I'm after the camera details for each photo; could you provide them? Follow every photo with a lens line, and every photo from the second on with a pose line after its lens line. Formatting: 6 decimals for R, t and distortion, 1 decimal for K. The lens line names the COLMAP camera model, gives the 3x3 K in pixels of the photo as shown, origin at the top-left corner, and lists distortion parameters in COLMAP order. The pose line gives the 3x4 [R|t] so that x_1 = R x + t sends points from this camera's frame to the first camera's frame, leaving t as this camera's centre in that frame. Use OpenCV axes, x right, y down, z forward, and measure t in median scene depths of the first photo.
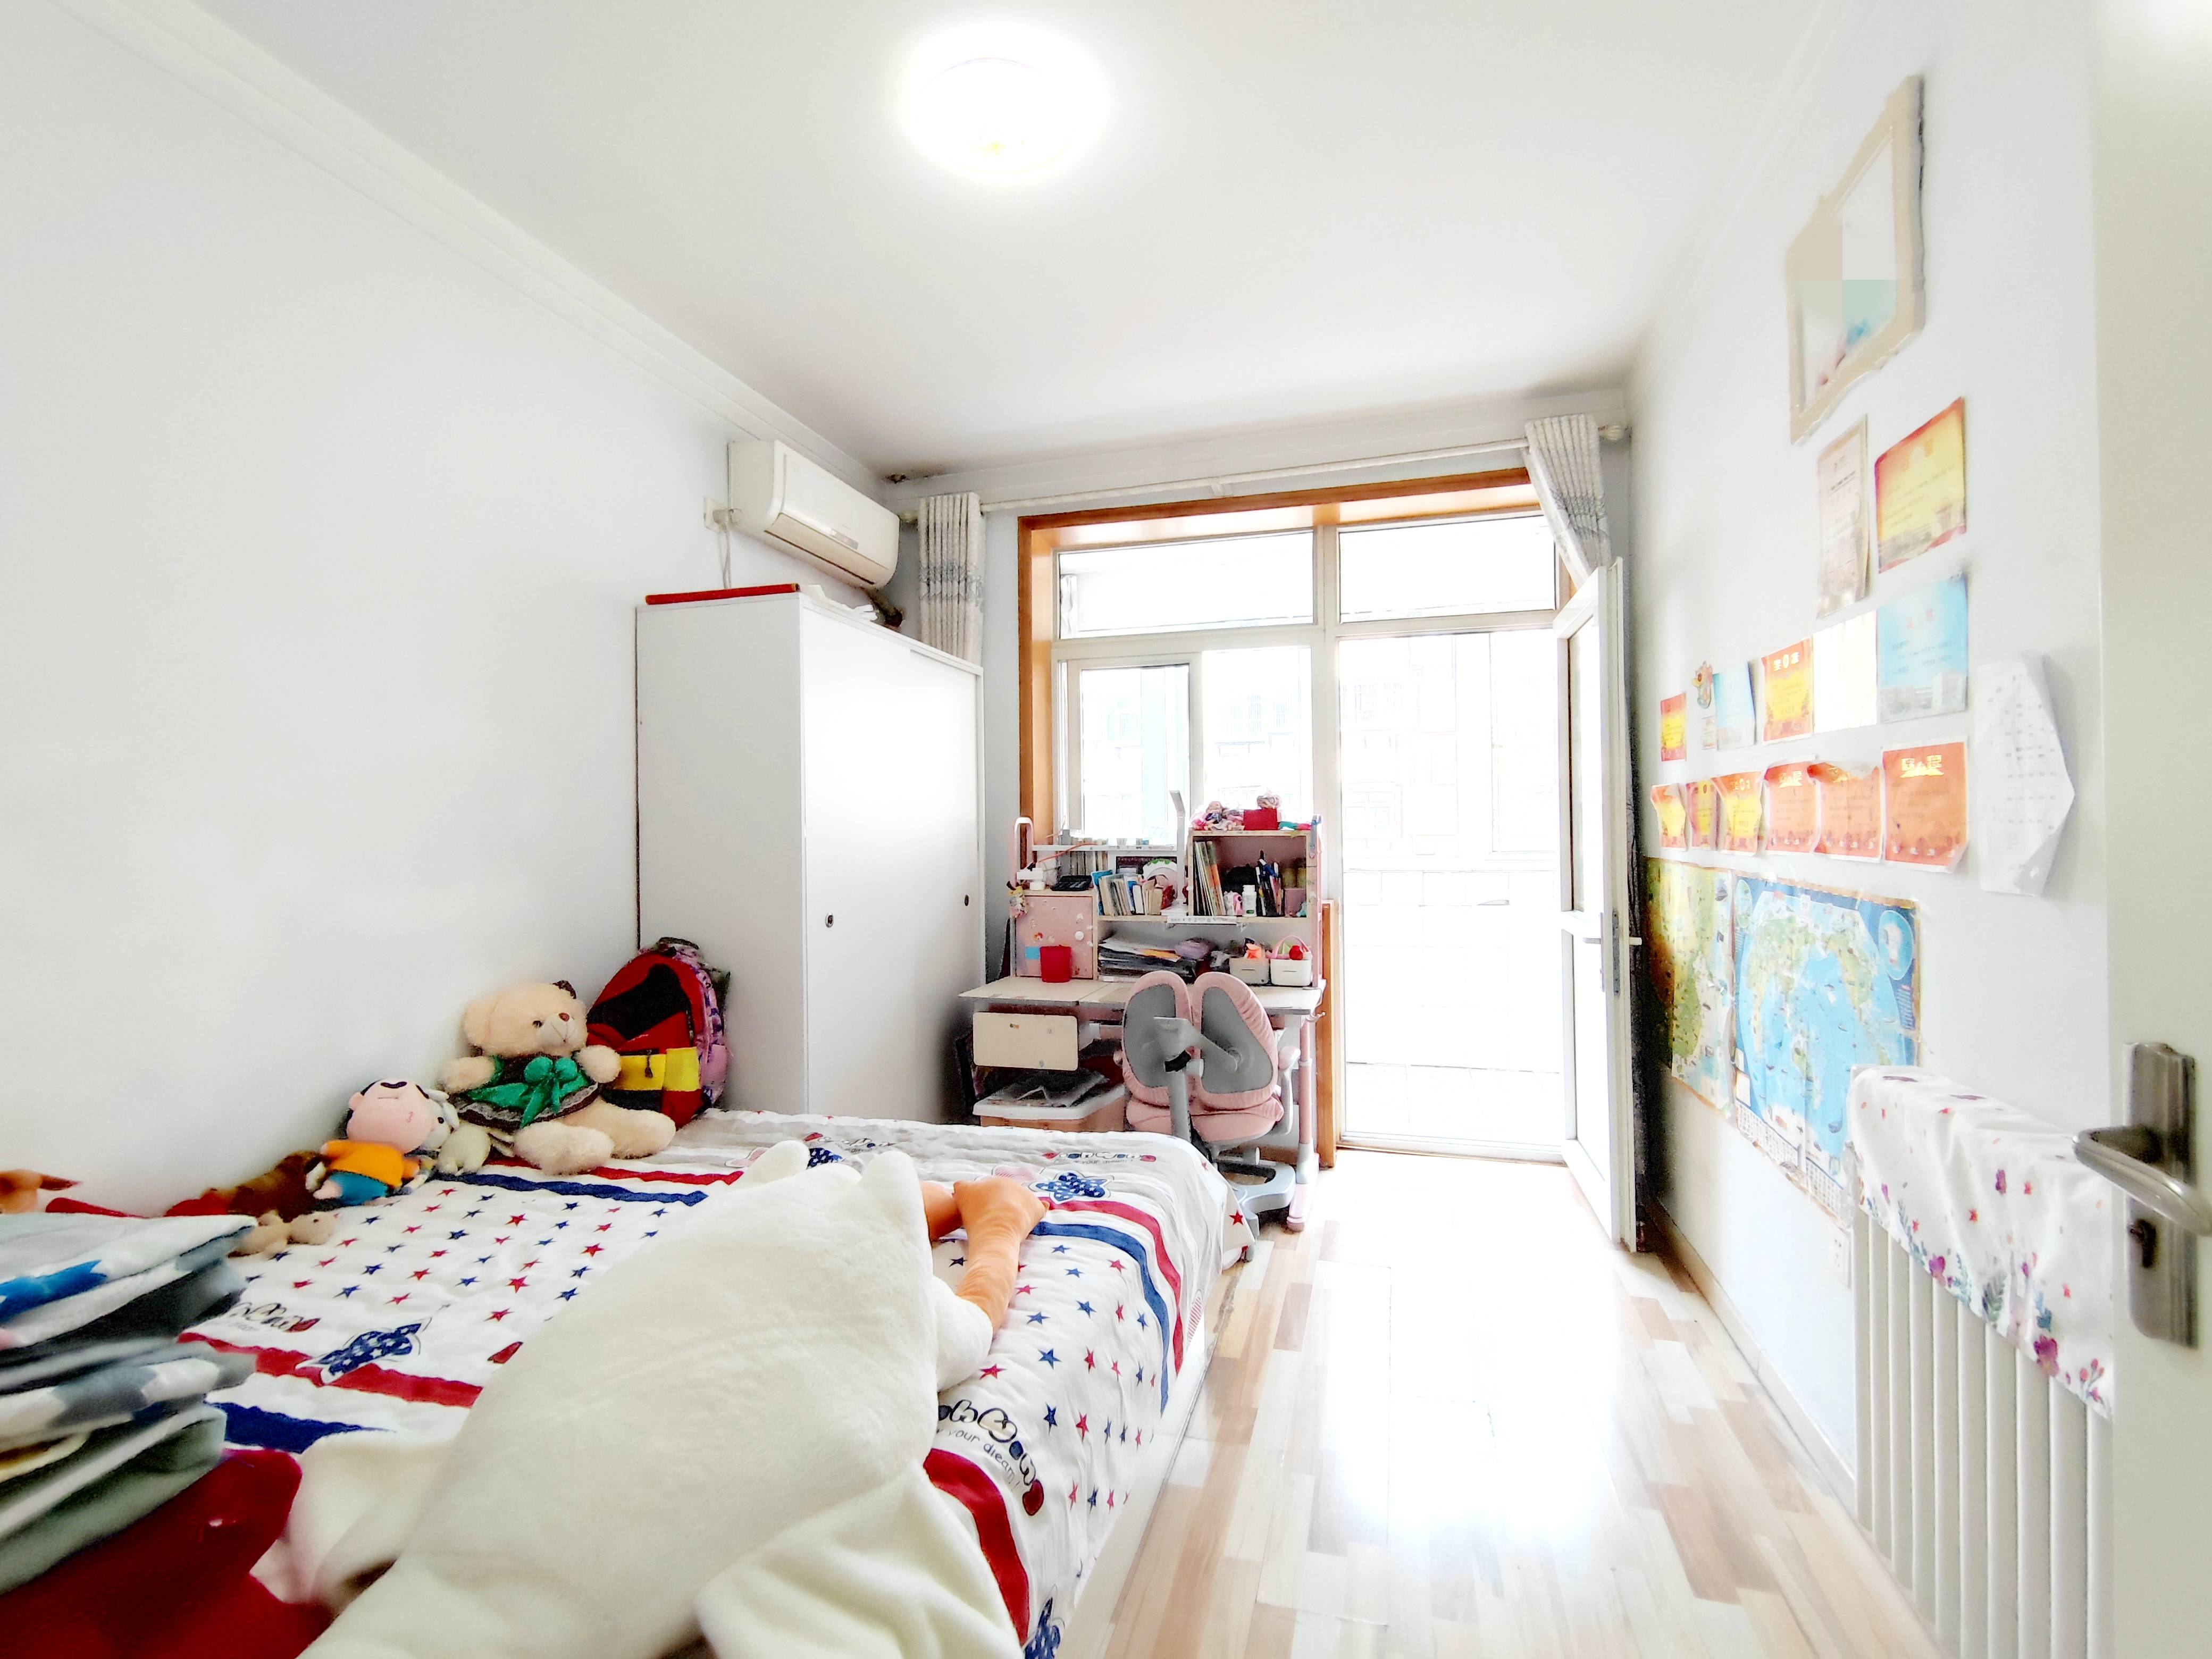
lens RADIAL K [[1026.4, 0, 1106.0], [0, 1026.4, 829.5], [0, 0, 1]] dist [-0.002921, -0.000361]
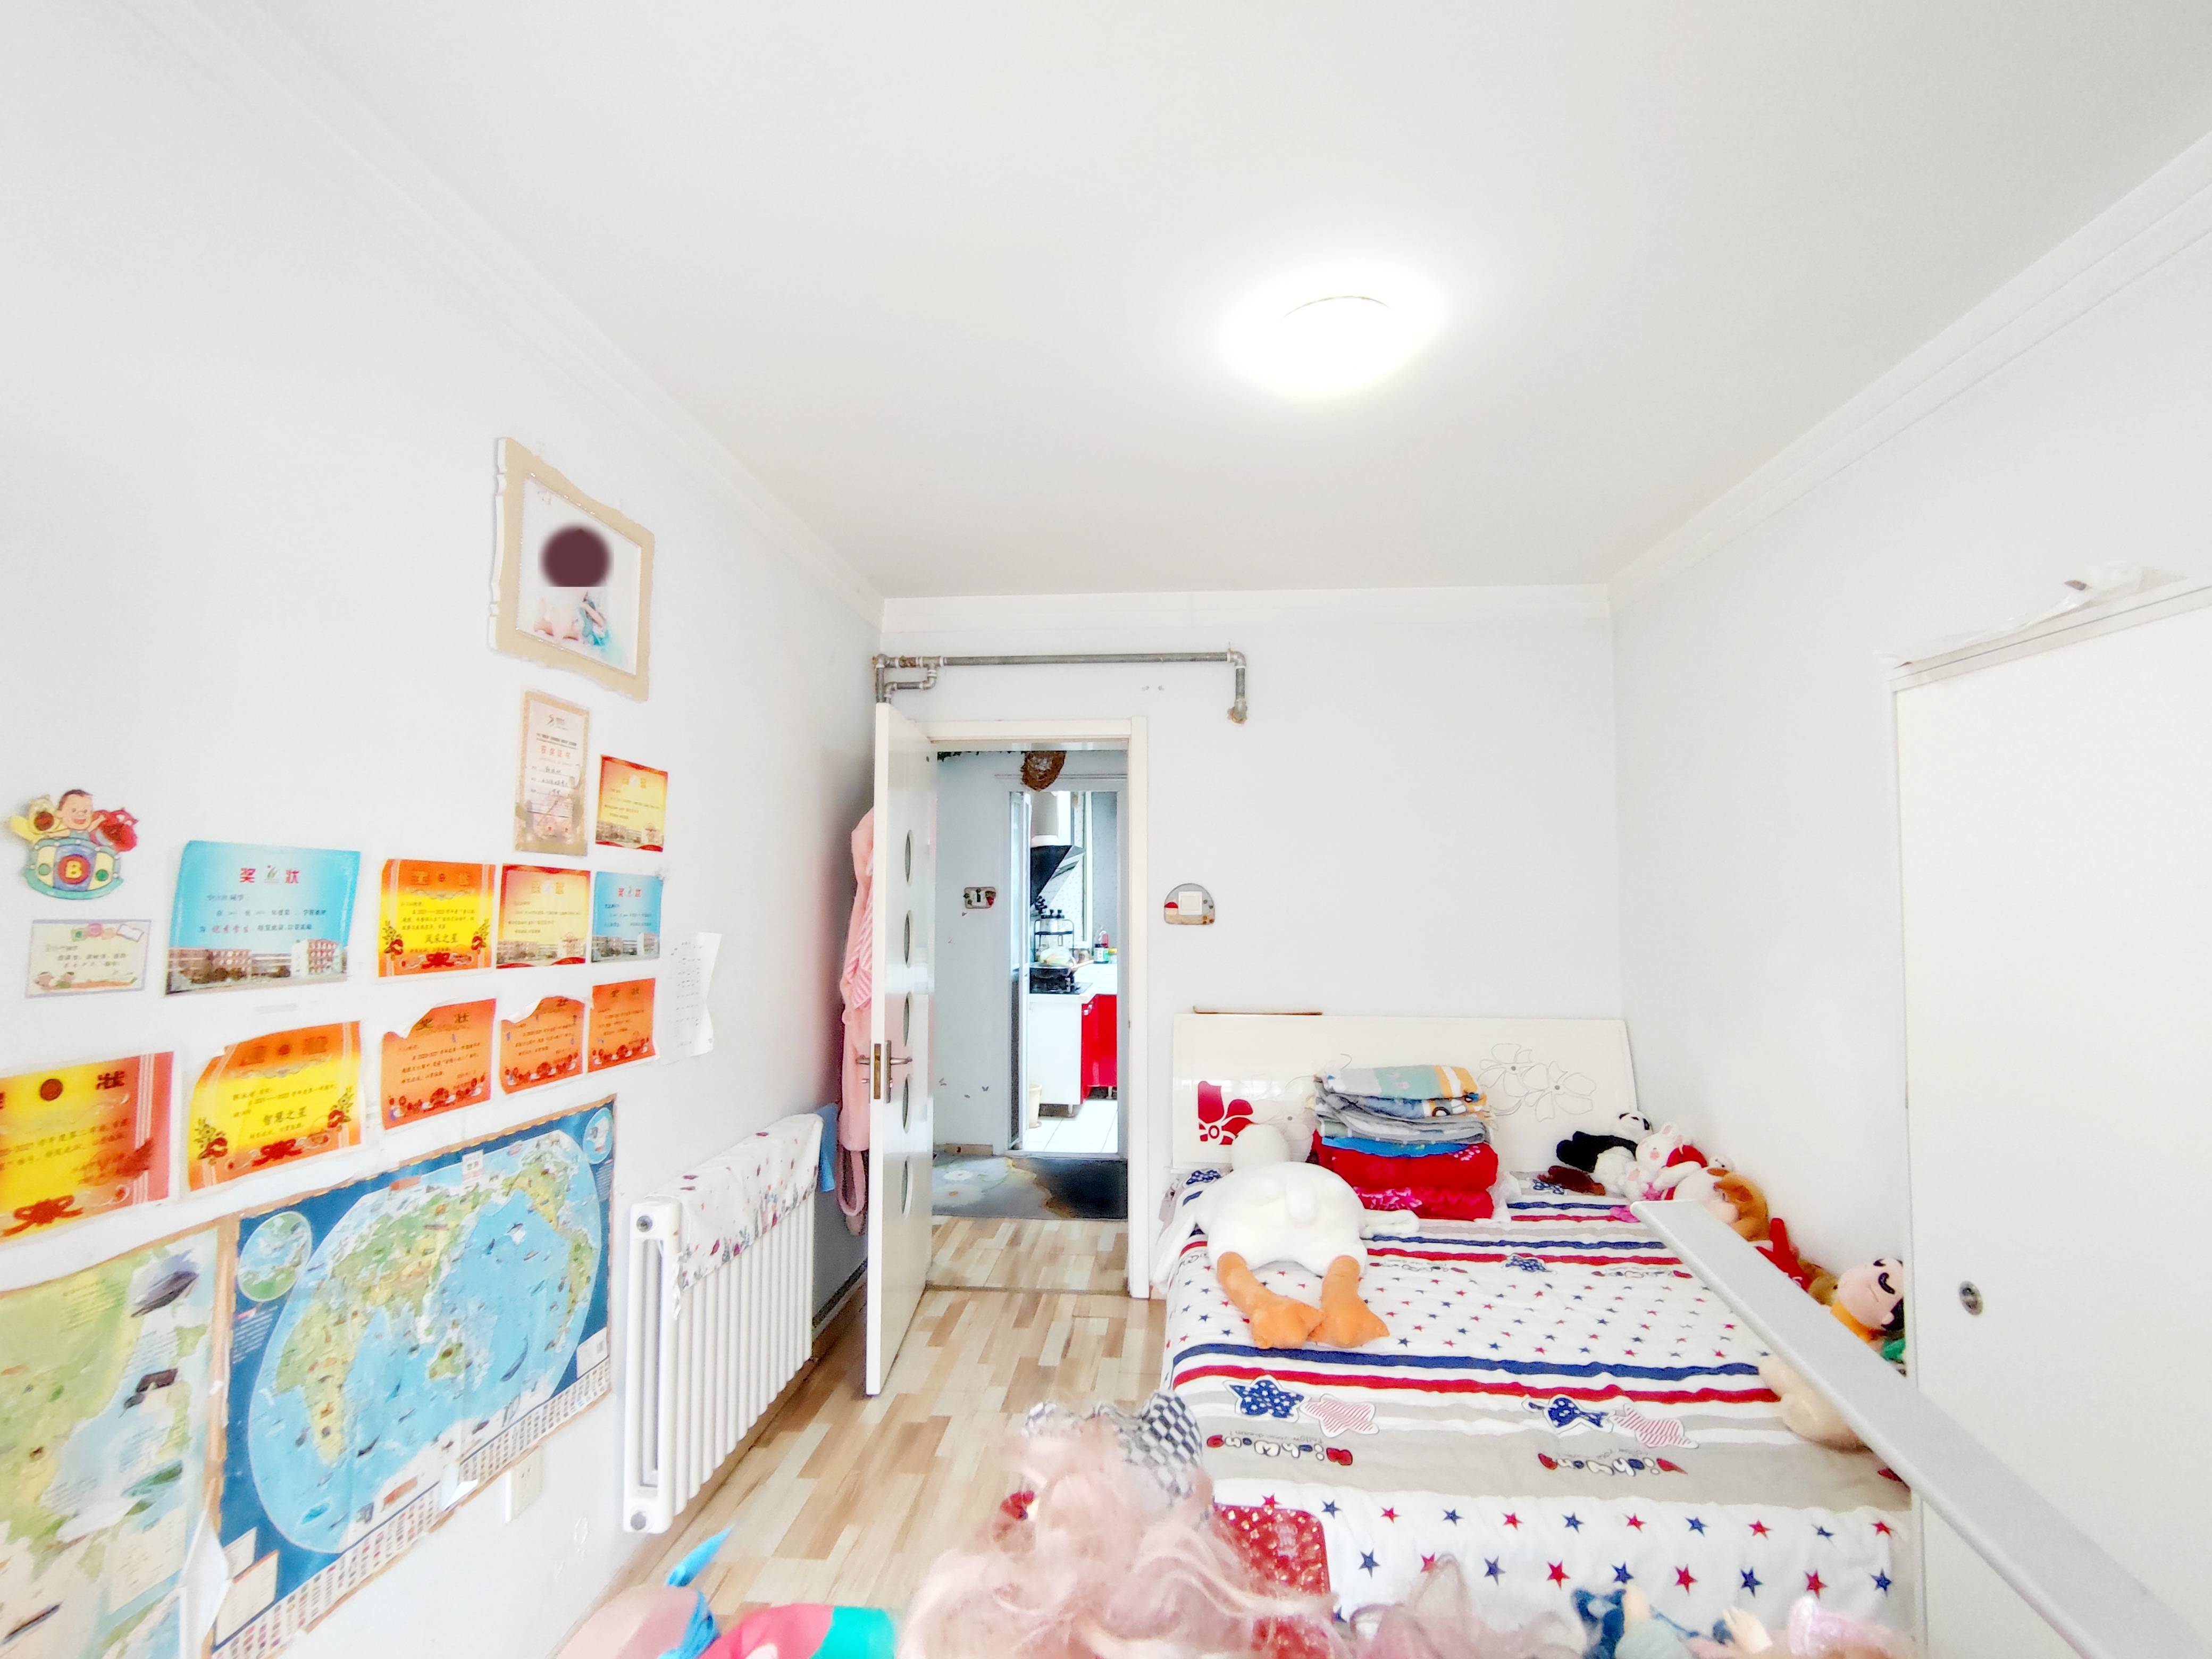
lens RADIAL K [[1026.4, 0, 1106.0], [0, 1026.4, 829.5], [0, 0, 1]] dist [-0.002921, -0.000361]
pose [[-0.981852, -0.001286, -0.189643, 0.396146], [0.011138, 0.997860, -0.064432, -0.187781], [0.189320, -0.065375, -0.979737, 2.479501]]
